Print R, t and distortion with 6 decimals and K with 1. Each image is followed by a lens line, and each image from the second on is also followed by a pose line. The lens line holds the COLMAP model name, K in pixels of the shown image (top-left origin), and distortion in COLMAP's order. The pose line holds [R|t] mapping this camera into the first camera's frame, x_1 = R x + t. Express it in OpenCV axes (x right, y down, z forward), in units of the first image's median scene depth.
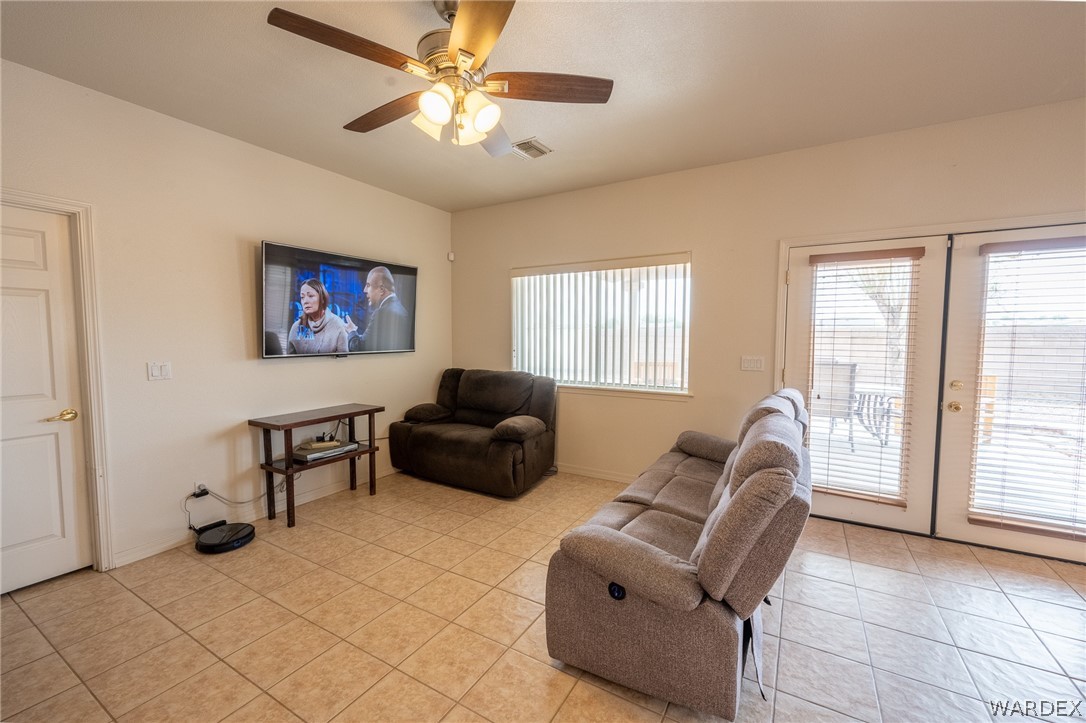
lens RADIAL K [[447.3, 0, 543.0], [0, 447.3, 361.5], [0, 0, 1]] dist [0.000284, 0.000113]
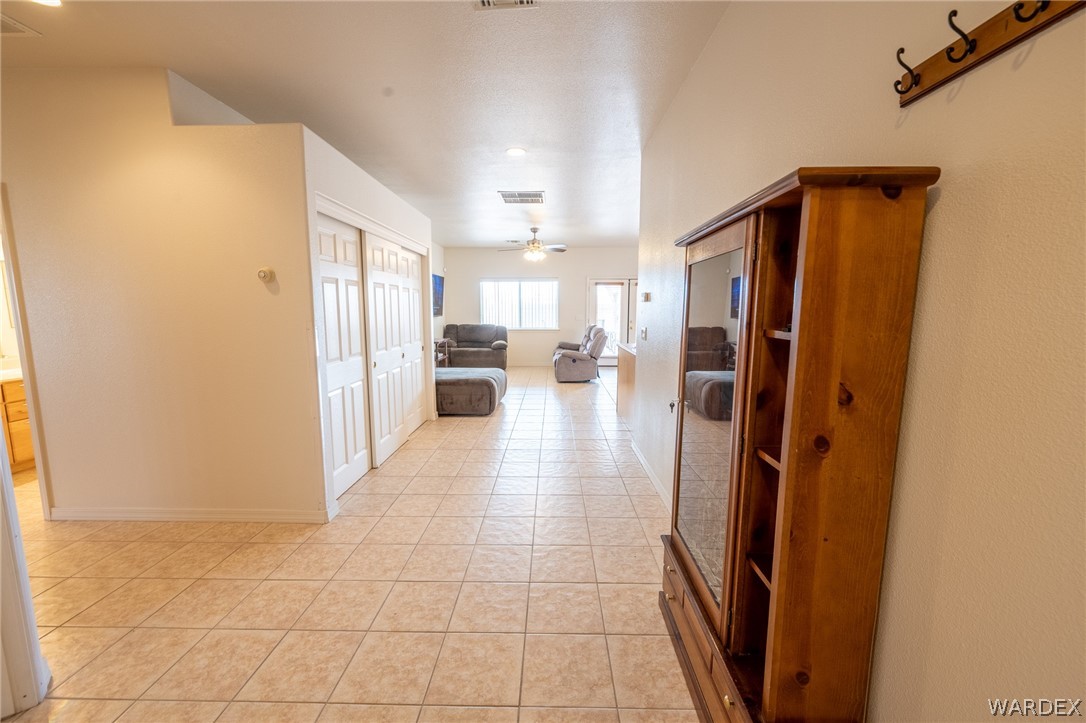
lens RADIAL K [[433.2, 0, 543.0], [0, 433.2, 361.5], [0, 0, 1]] dist [-0.000901, 0.000054]
pose [[0.871790, -0.060180, 0.486169, -1.099008], [0.035382, 0.997569, 0.060036, 0.108810], [-0.488600, -0.035138, 0.871800, -1.326767]]
